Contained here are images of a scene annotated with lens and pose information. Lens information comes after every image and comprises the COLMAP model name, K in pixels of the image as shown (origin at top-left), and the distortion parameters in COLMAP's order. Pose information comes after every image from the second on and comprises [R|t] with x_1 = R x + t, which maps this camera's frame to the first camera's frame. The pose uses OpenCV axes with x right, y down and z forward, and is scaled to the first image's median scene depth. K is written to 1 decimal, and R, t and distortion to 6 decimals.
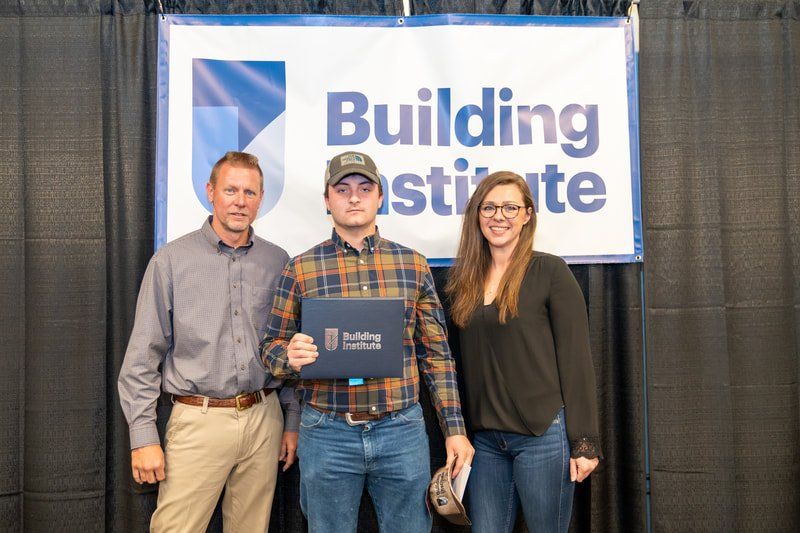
lens RADIAL K [[912.2, 0, 398.2], [0, 912.2, 257.9], [0, 0, 1]] dist [-0.004575, 0.021305]
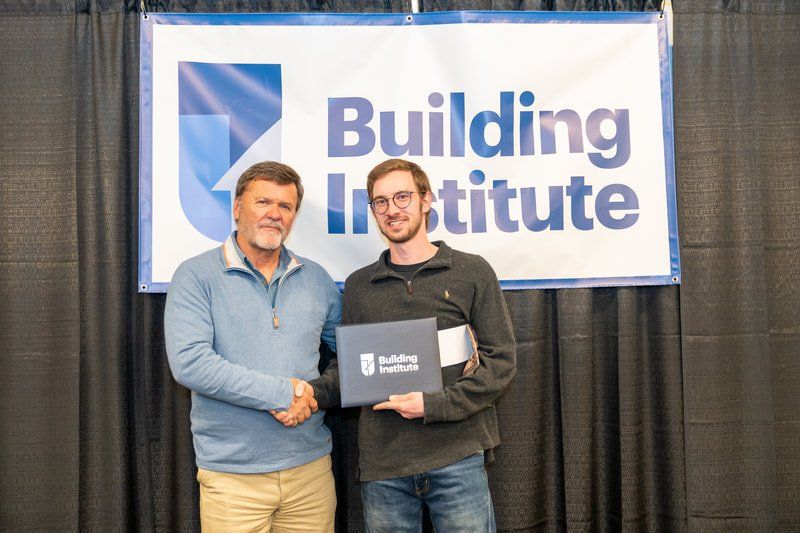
lens RADIAL K [[890.3, 0, 390.7], [0, 890.3, 265.1], [0, 0, 1]] dist [-0.001884, -0.060952]
pose [[0.999827, -0.006762, -0.017352, -0.001314], [0.006471, 0.999838, -0.016771, -0.001292], [0.017463, 0.016655, 0.999709, 0.123424]]
